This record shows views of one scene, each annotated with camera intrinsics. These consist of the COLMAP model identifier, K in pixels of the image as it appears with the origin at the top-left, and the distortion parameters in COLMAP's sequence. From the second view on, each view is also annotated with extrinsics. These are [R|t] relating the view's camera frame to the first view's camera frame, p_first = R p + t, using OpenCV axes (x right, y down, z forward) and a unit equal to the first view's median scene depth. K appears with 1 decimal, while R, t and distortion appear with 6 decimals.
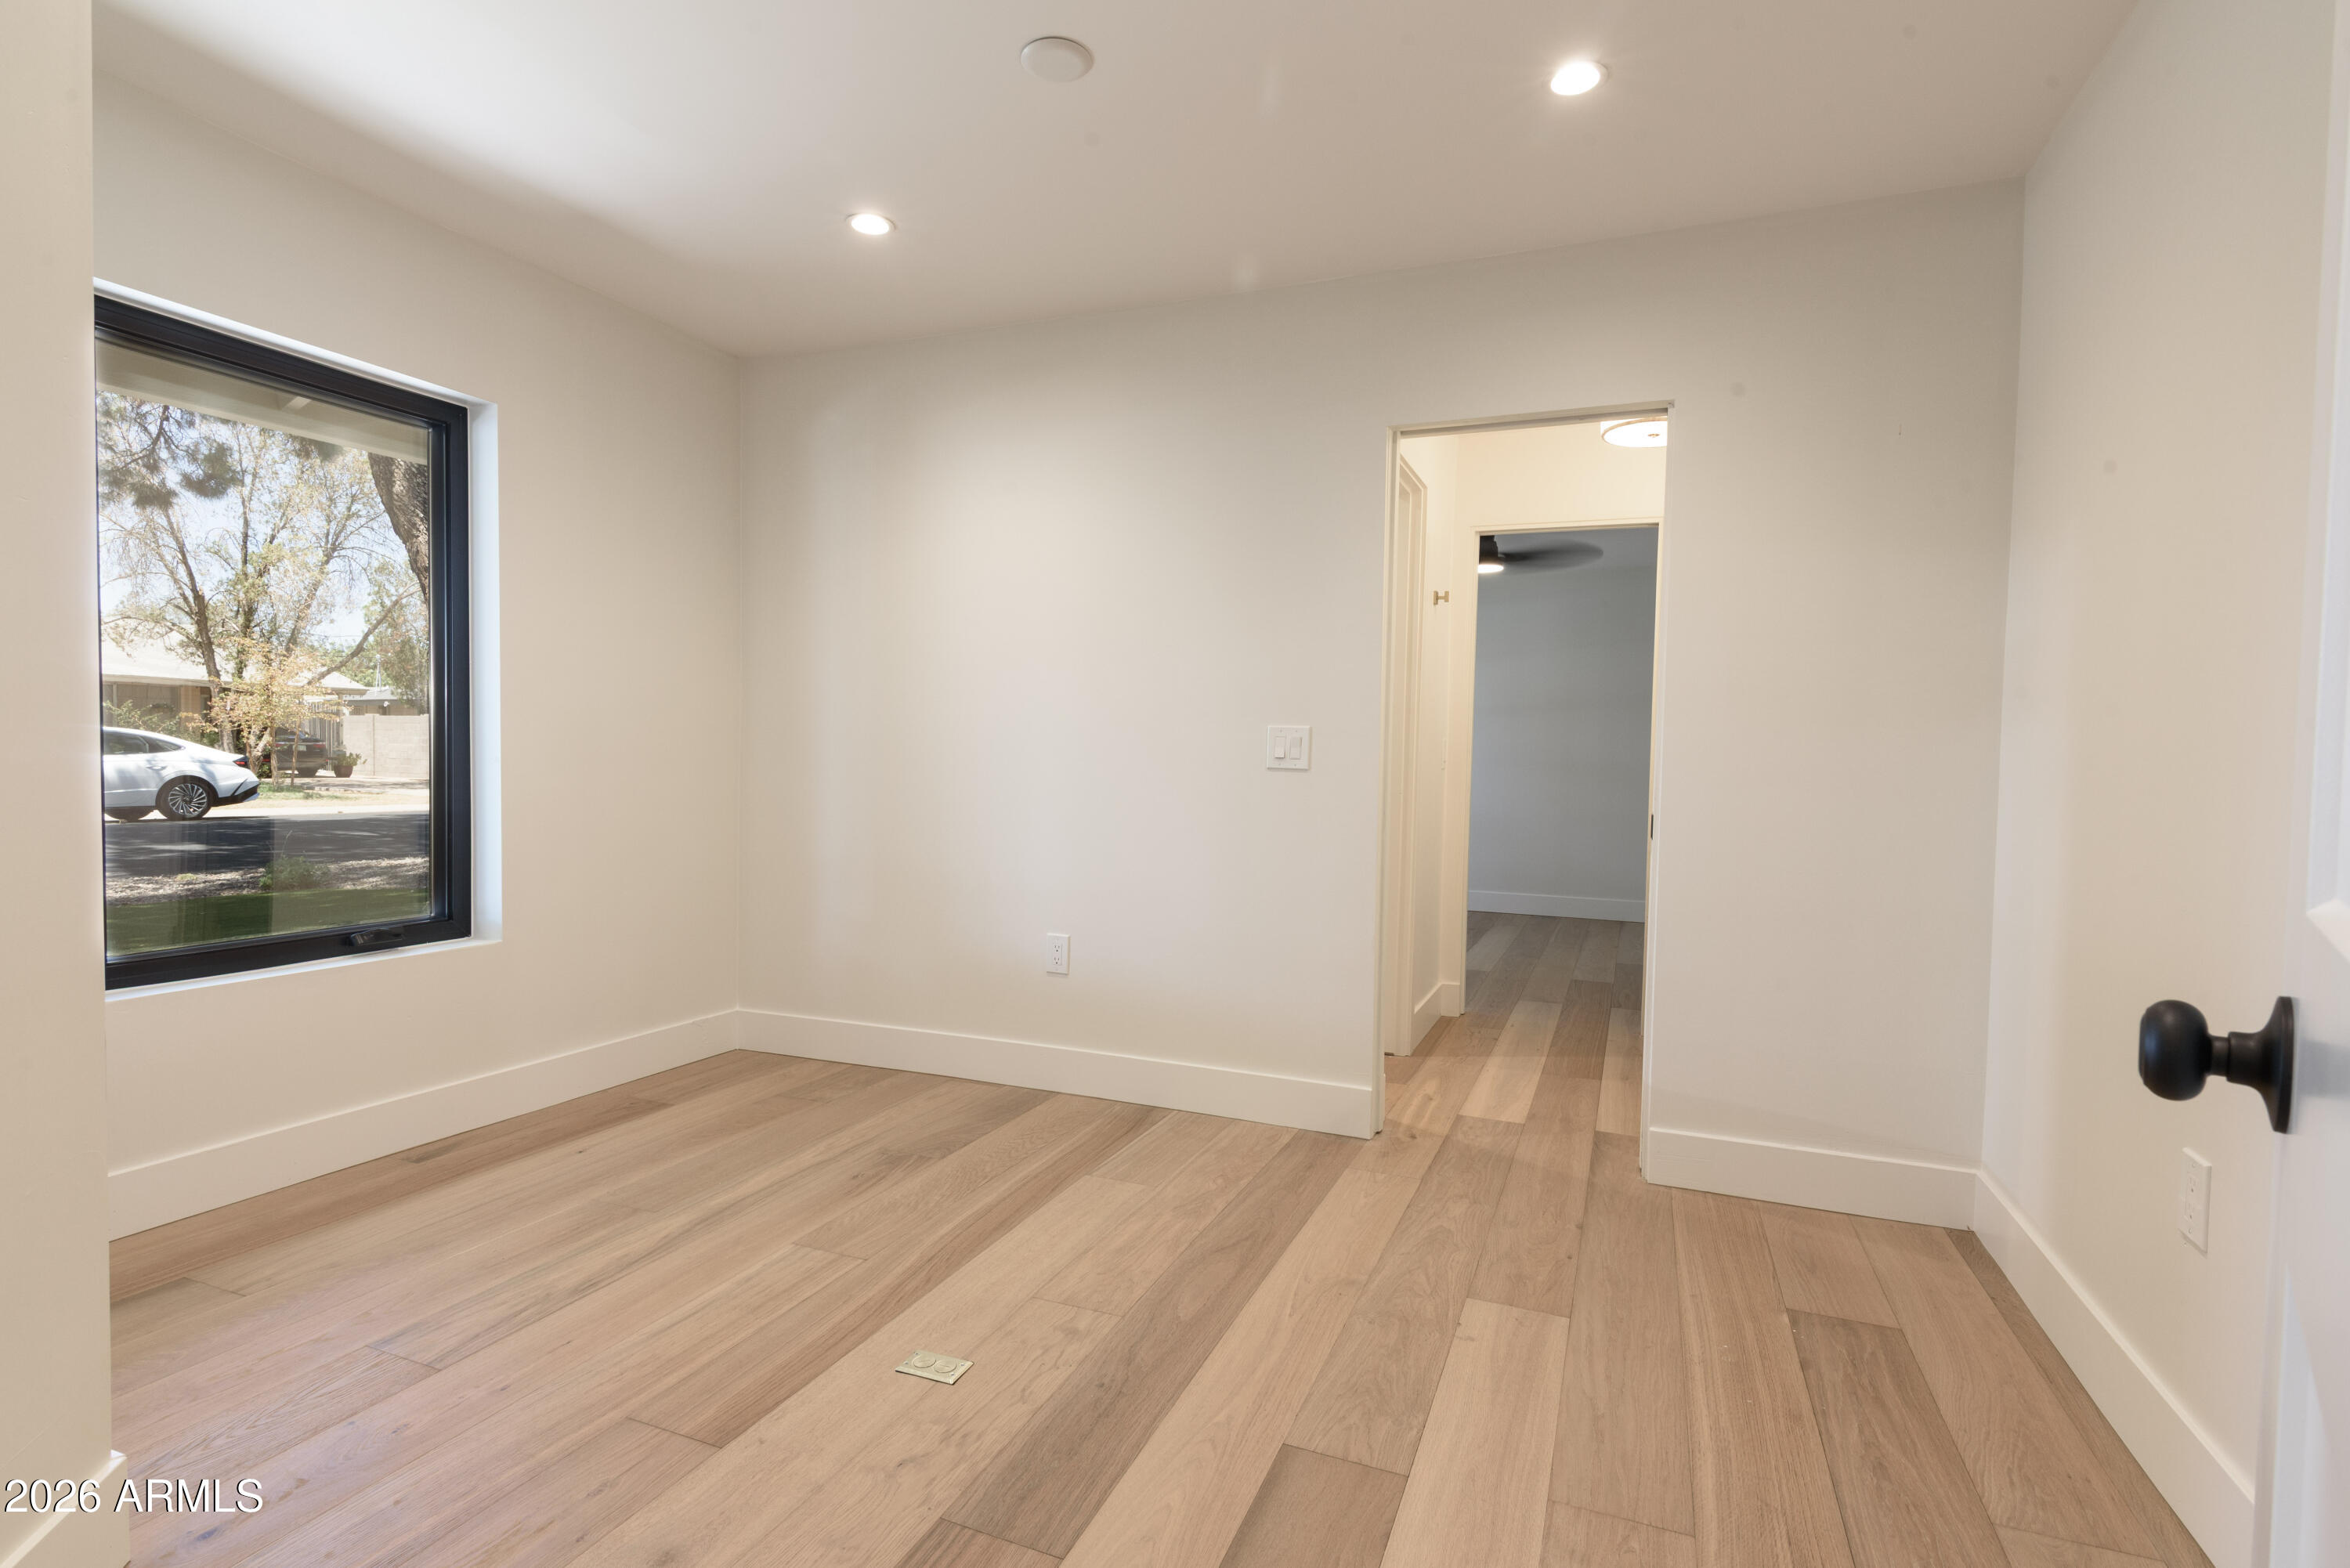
lens RADIAL K [[1137.8, 0, 1166.3], [0, 1137.8, 782.1], [0, 0, 1]] dist [0.018520, 0.000741]
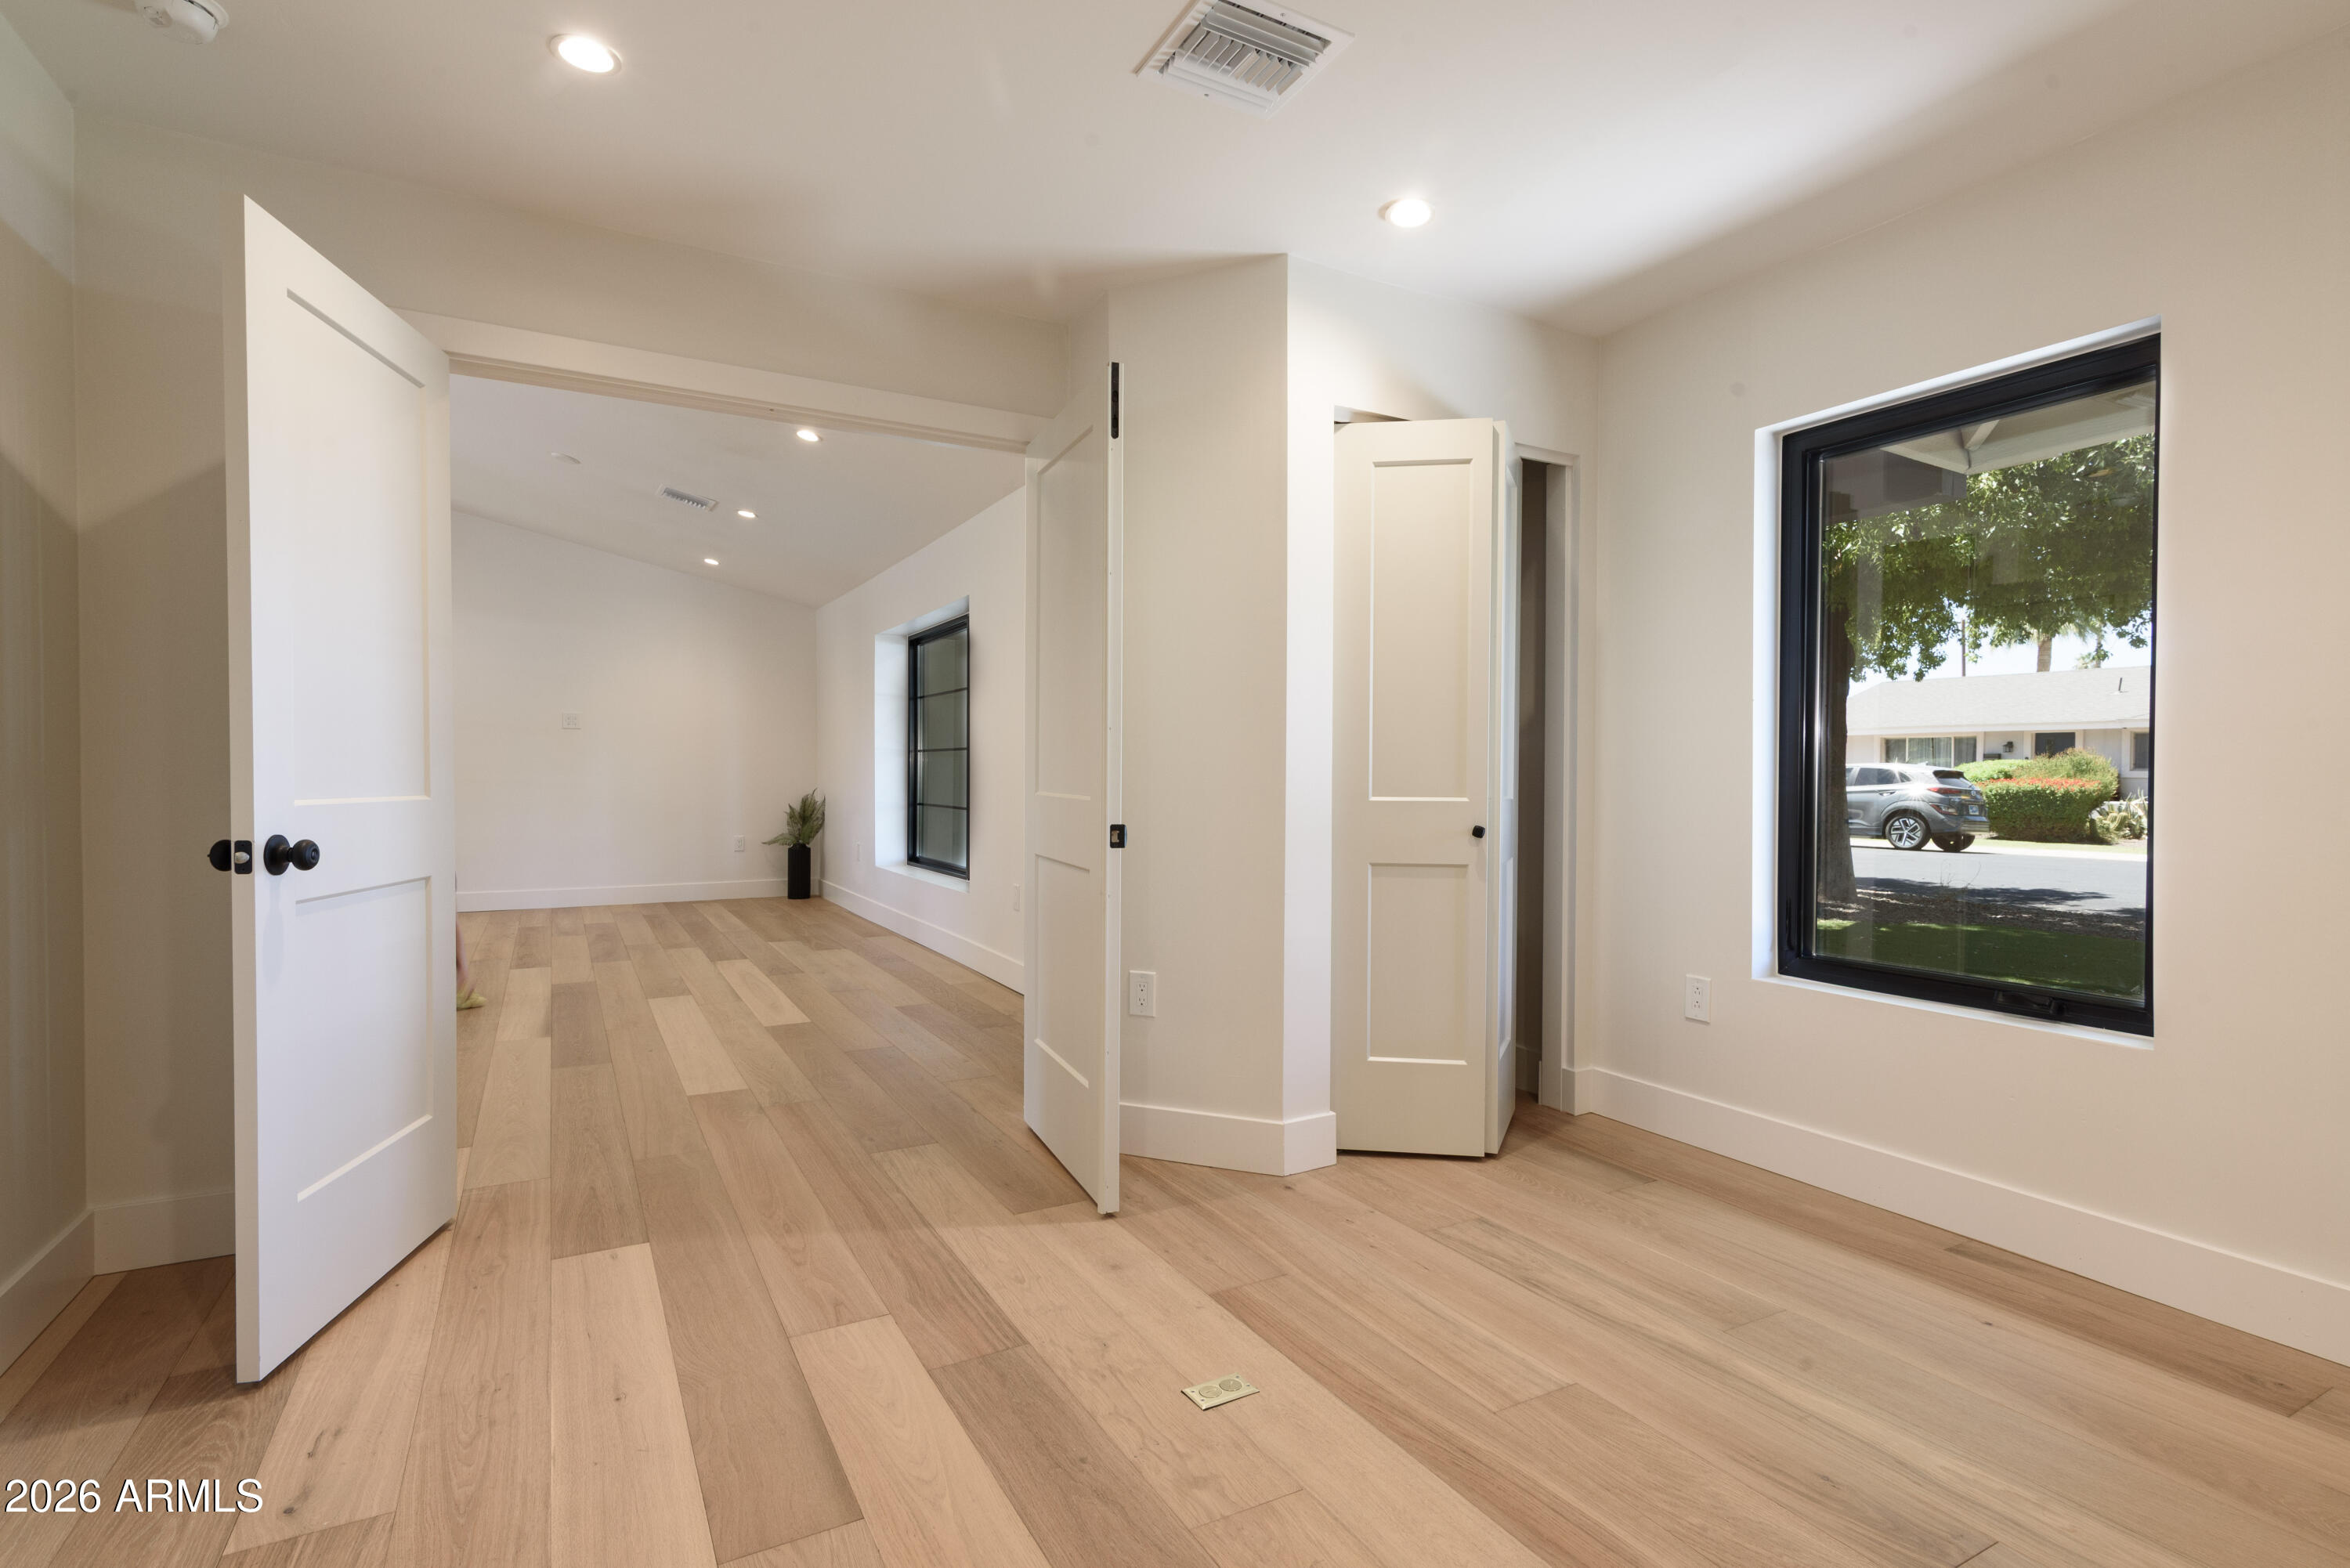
lens RADIAL K [[1137.8, 0, 1179.0], [0, 1137.8, 784.8], [0, 0, 1]] dist [0.018520, 0.000741]
pose [[-0.621147, -0.012743, -0.783591, 0.512098], [-0.032138, 0.999441, 0.009223, -0.019394], [0.783035, 0.030912, -0.621209, 1.332157]]
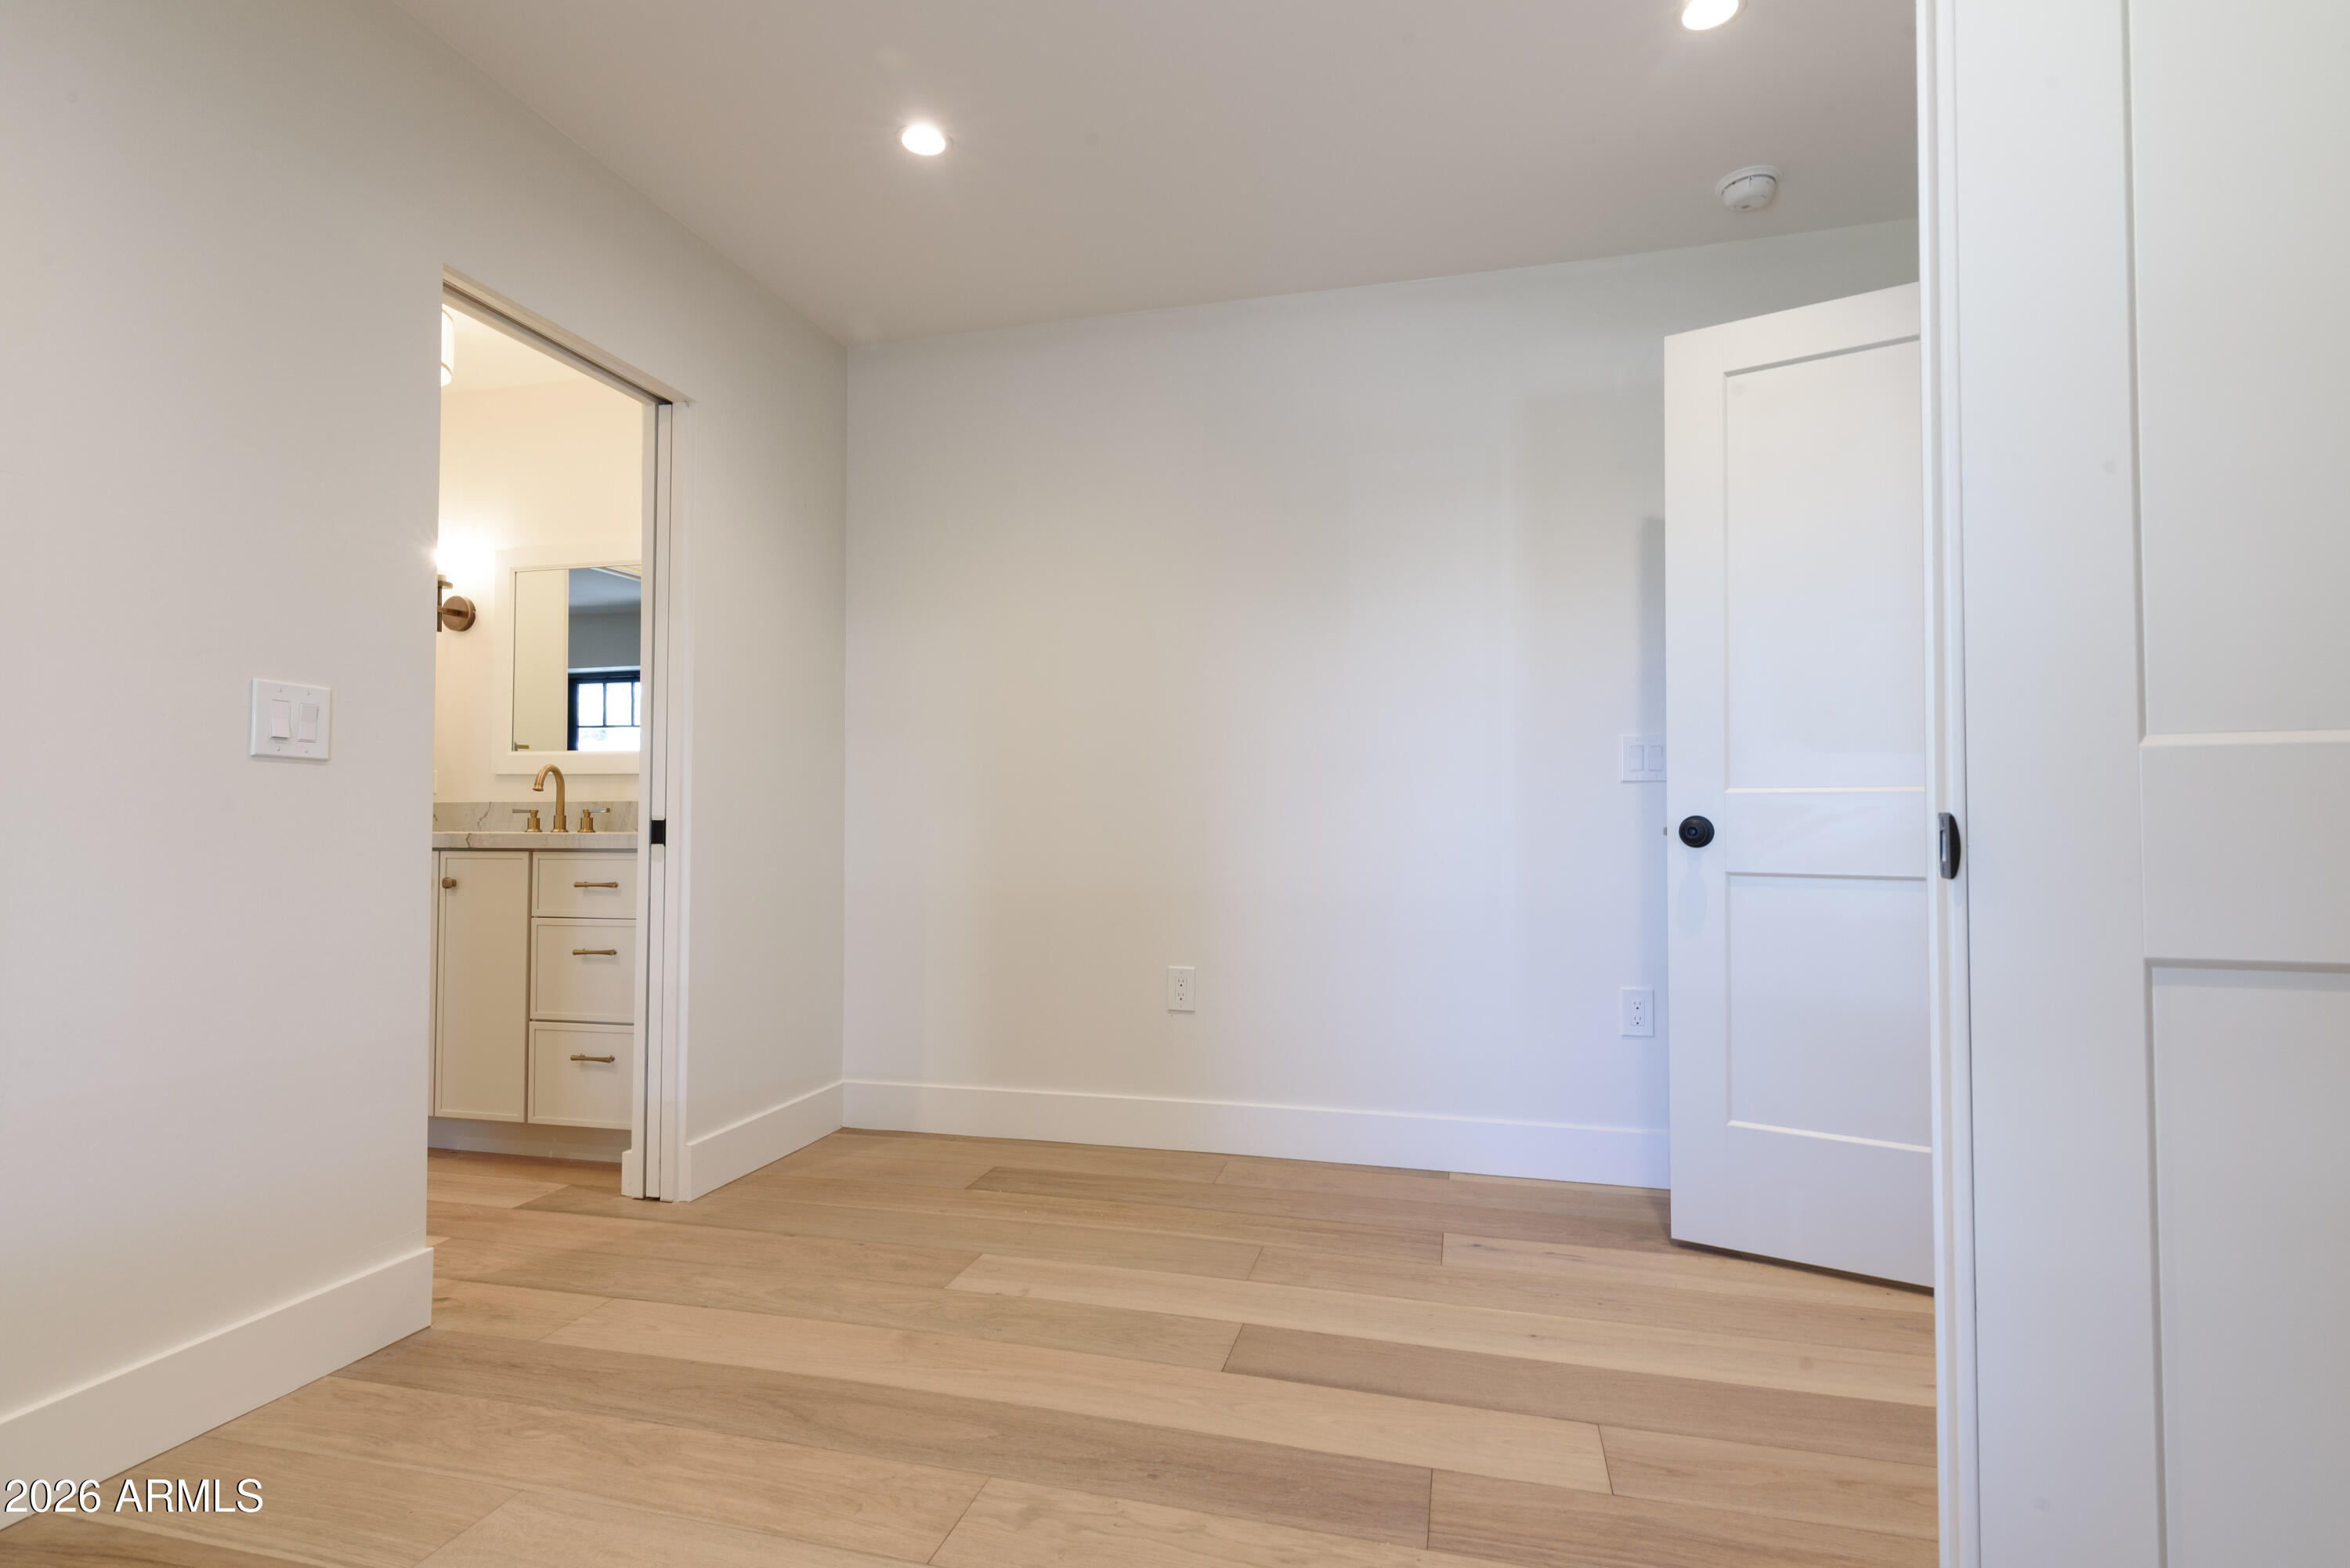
lens RADIAL K [[1137.8, 0, 1188.6], [0, 1137.8, 788.6], [0, 0, 1]] dist [0.018520, 0.000741]
pose [[-0.146983, 0.009537, 0.989093, -0.748402], [0.014083, 0.999872, -0.007548, 0.020058], [-0.989039, 0.012820, -0.147099, 0.902695]]
